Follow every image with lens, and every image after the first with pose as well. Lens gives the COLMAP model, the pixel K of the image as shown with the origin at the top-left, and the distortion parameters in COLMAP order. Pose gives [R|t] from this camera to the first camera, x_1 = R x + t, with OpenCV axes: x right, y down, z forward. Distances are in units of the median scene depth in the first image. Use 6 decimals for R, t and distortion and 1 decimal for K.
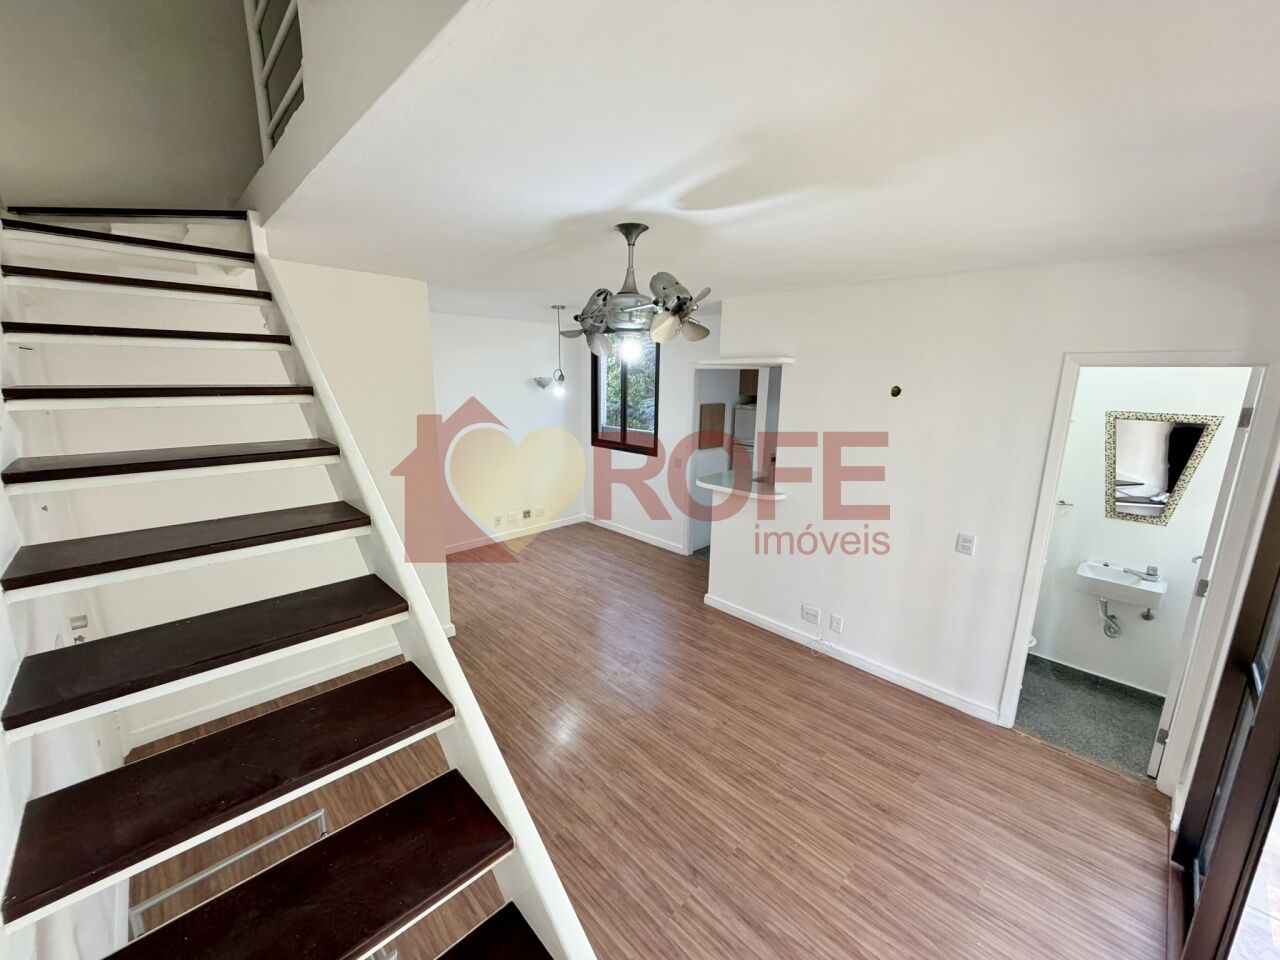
lens RADIAL K [[507.9, 0, 631.8], [0, 507.9, 481.5], [0, 0, 1]] dist [-0.000245, -0.000059]
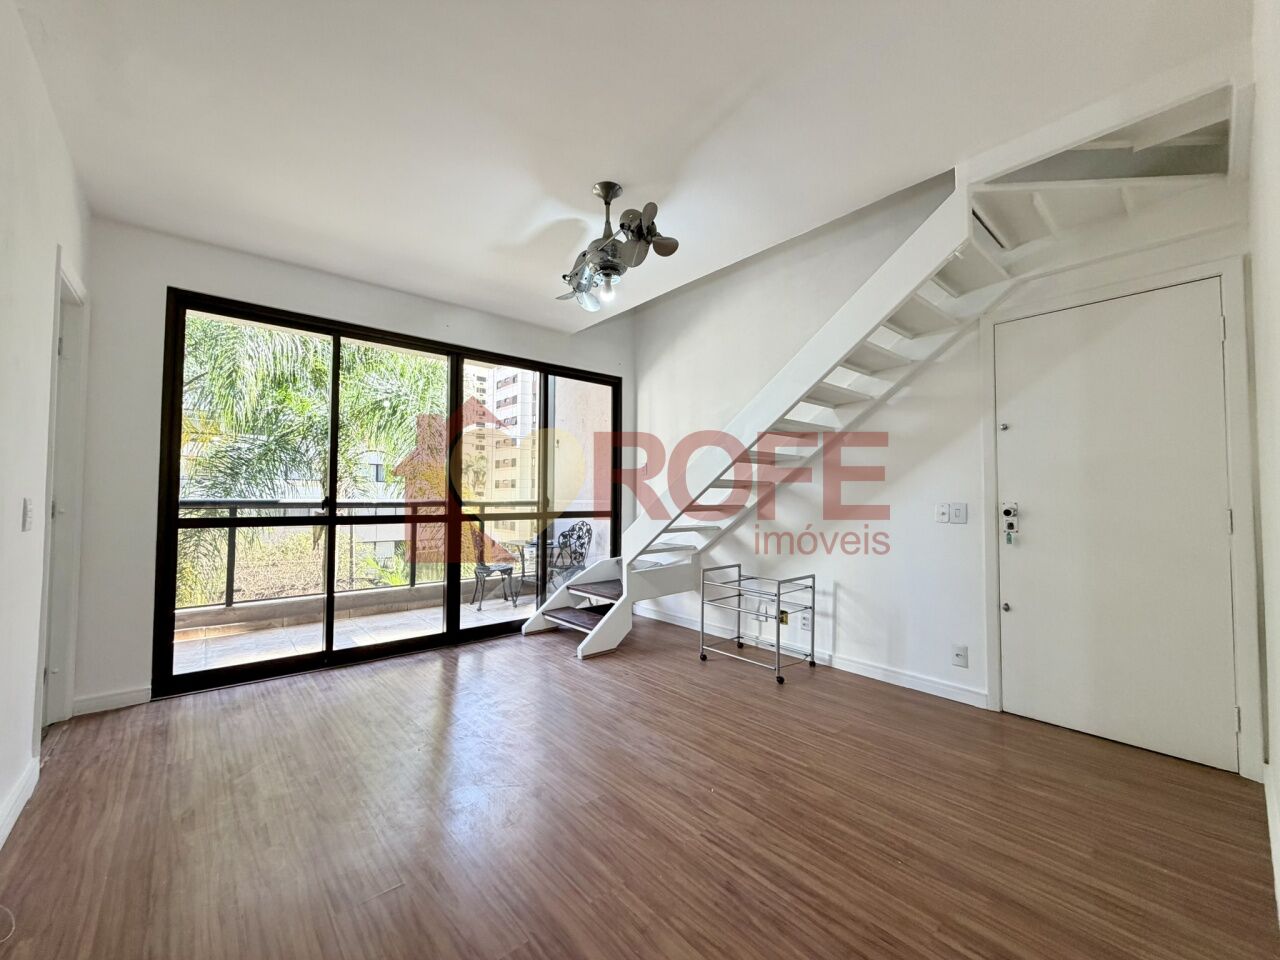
lens RADIAL K [[507.9, 0, 637.5], [0, 507.9, 478.8], [0, 0, 1]] dist [-0.000245, -0.000059]
pose [[-0.998851, -0.015341, 0.045406, -0.116862], [-0.007132, 0.984417, 0.175706, -0.036764], [-0.047394, 0.175180, -0.983395, 1.967603]]
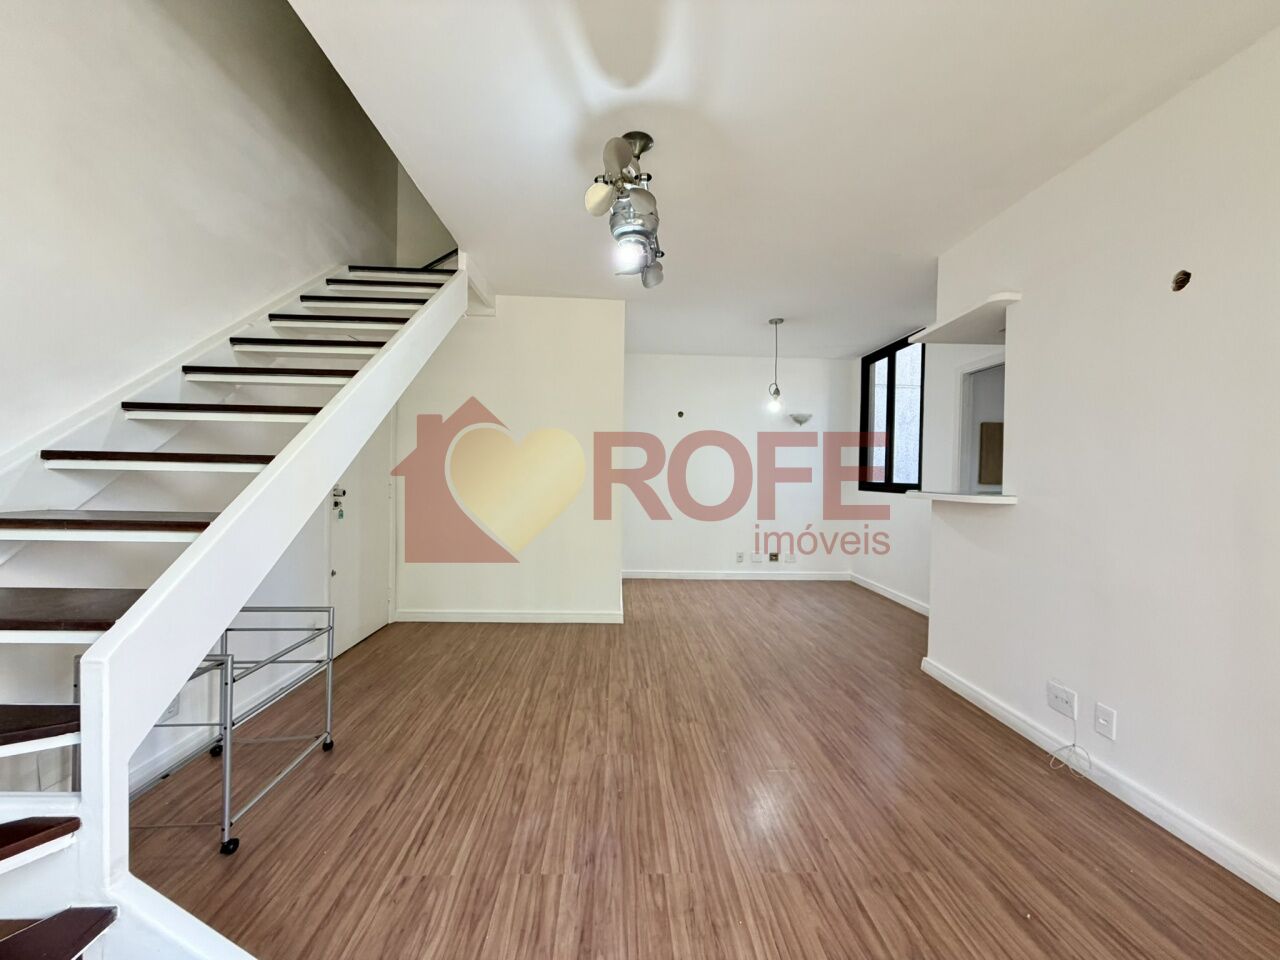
lens RADIAL K [[507.9, 0, 635.4], [0, 507.9, 478.5], [0, 0, 1]] dist [-0.000245, -0.000059]
pose [[0.748344, 0.009717, -0.663239, 0.595539], [-0.150563, 0.976282, -0.155580, 0.287693], [0.645997, 0.216287, 0.732058, 0.329433]]
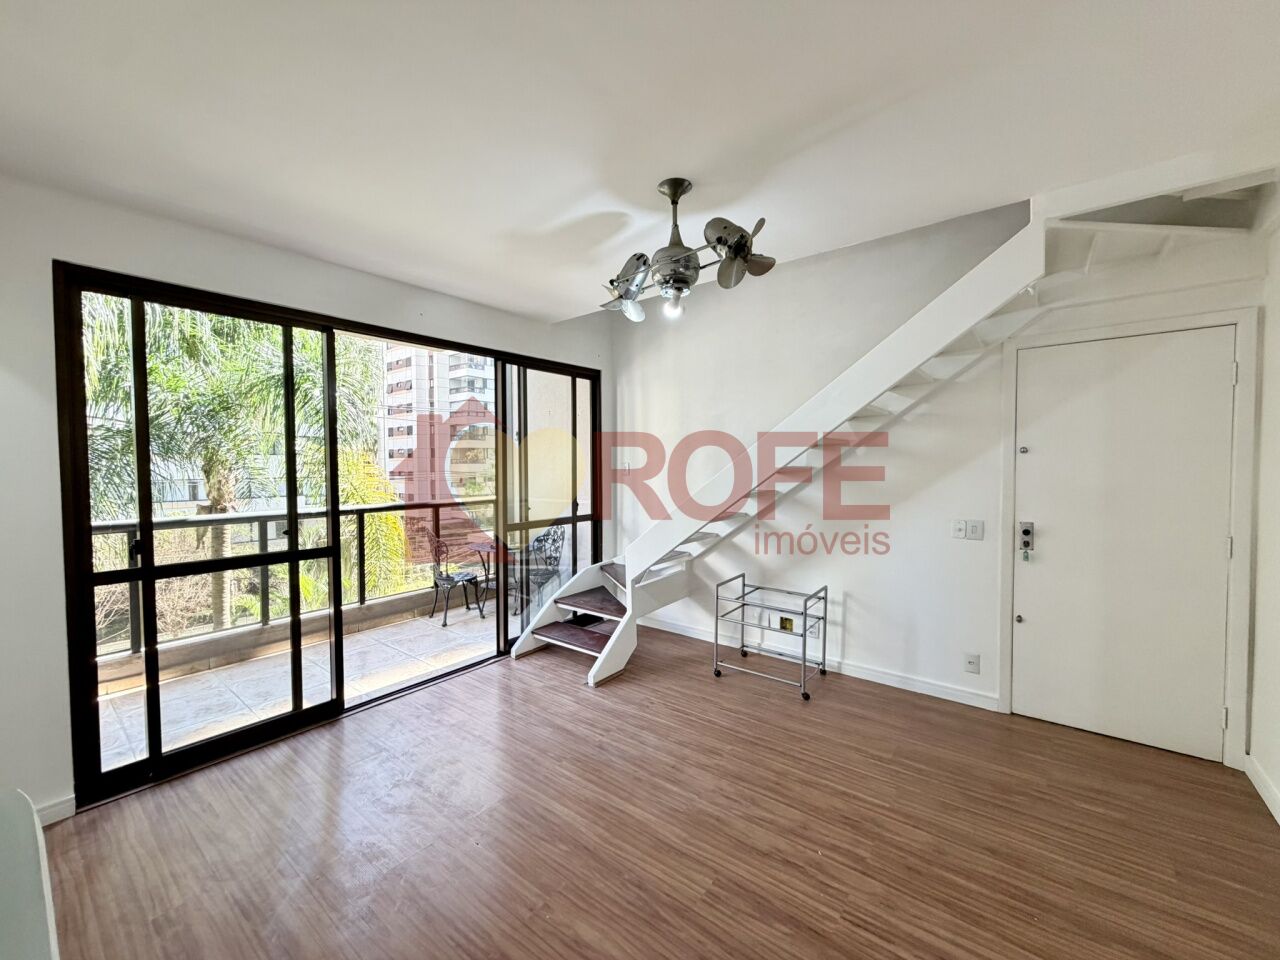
lens RADIAL K [[507.9, 0, 637.2], [0, 507.9, 478.9], [0, 0, 1]] dist [-0.000245, -0.000059]
pose [[-0.989760, -0.001106, -0.142735, 0.189622], [-0.035283, 0.970835, 0.237139, -0.143383], [0.138310, 0.239747, -0.960933, 1.823877]]
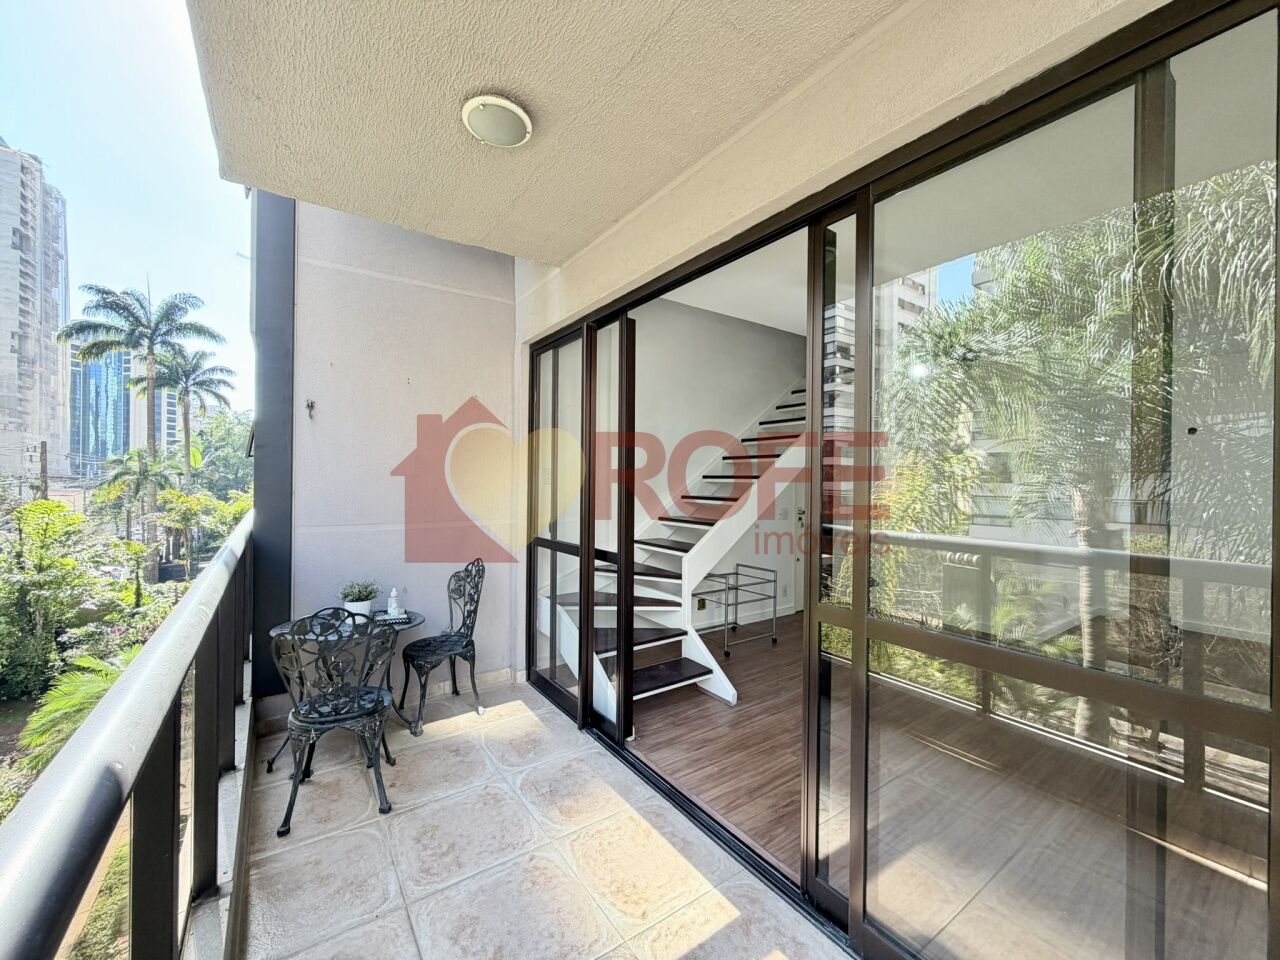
lens RADIAL K [[507.9, 0, 640.0], [0, 507.9, 481.5], [0, 0, 1]] dist [-0.000245, -0.000059]
pose [[-0.147709, -0.012654, -0.988950, 1.483980], [-0.219144, 0.975482, 0.020249, 0.209601], [0.964447, 0.219713, -0.146861, 0.422815]]
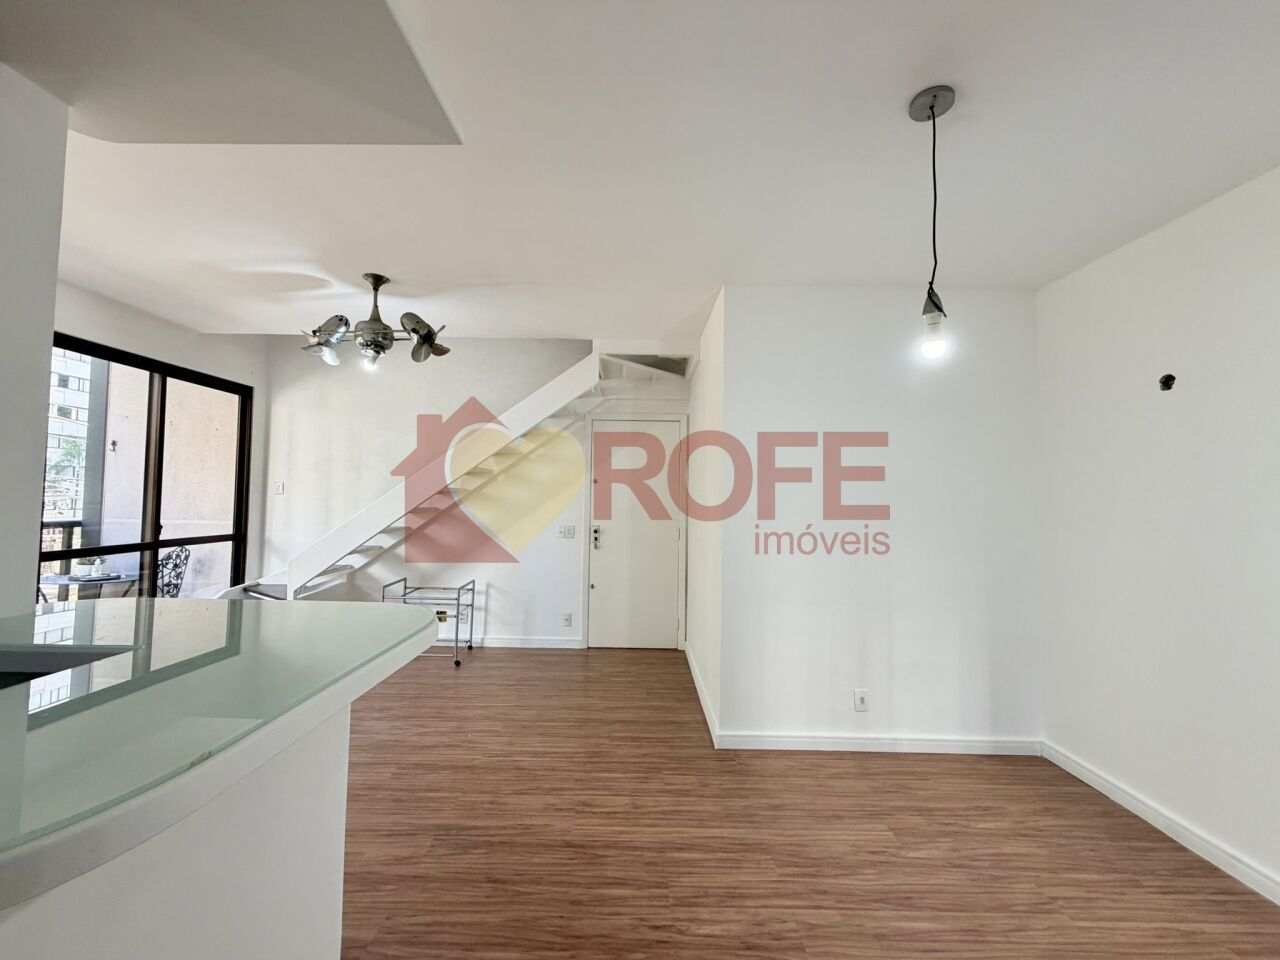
lens RADIAL K [[507.9, 0, 633.9], [0, 507.9, 479.7], [0, 0, 1]] dist [-0.000245, -0.000059]
pose [[-0.687937, -0.048745, -0.724132, 0.433610], [-0.178008, 0.978599, 0.103236, -0.192441], [0.703603, 0.199921, -0.681891, 2.225366]]
